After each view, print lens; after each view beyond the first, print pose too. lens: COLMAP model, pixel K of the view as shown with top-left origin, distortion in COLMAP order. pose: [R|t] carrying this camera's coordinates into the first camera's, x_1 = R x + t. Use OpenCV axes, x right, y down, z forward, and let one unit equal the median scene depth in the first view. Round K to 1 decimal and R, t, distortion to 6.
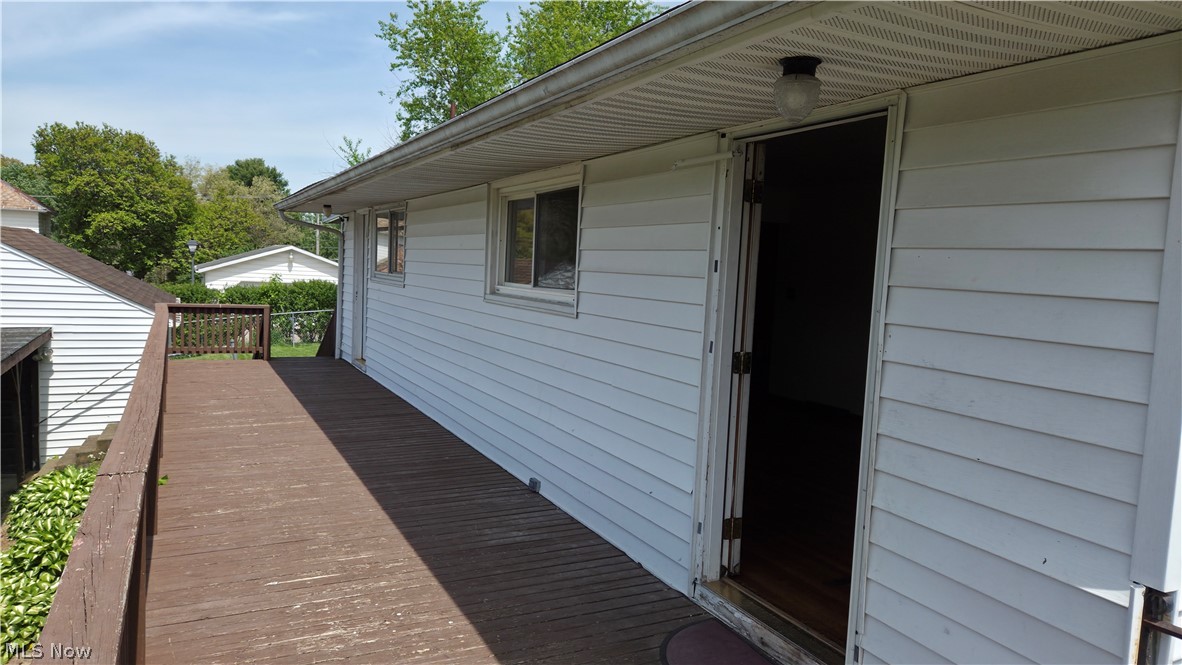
lens RADIAL K [[778.9, 0, 581.1], [0, 778.9, 327.5], [0, 0, 1]] dist [0.069801, -0.064171]
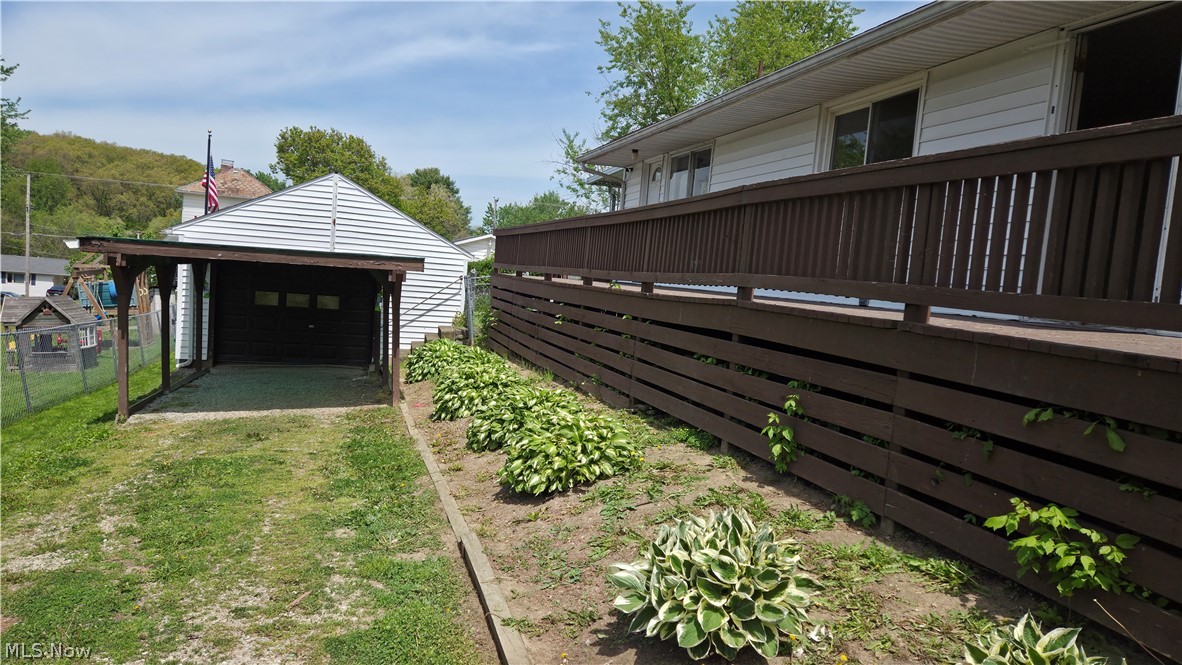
lens RADIAL K [[765.9, 0, 591.0], [0, 765.9, 332.5], [0, 0, 1]] dist [0.076673, -0.065873]
pose [[0.986401, 0.046577, -0.157617, -0.064553], [-0.048509, 0.998787, -0.008432, 0.057669], [0.157033, 0.015963, 0.987464, -0.097433]]
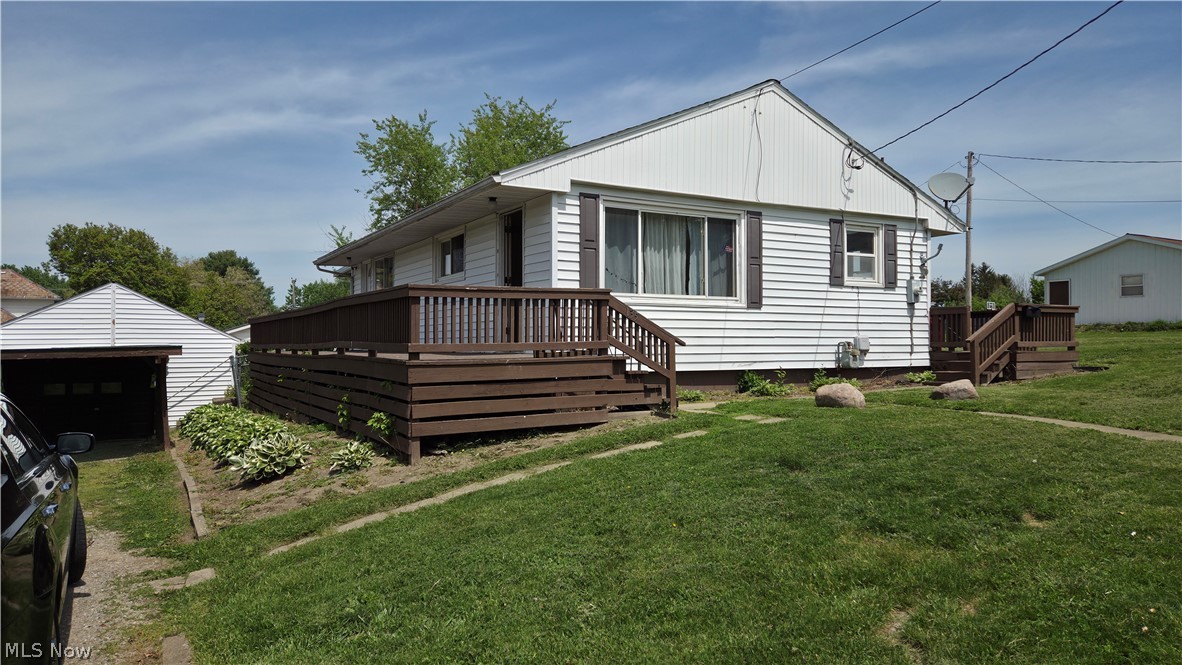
lens RADIAL K [[765.9, 0, 591.0], [0, 765.9, 332.5], [0, 0, 1]] dist [0.076673, -0.065873]
pose [[0.997051, -0.046738, 0.060862, 0.046582], [0.052122, 0.994567, -0.090108, 0.077102], [-0.056320, 0.093015, 0.994071, -0.299286]]
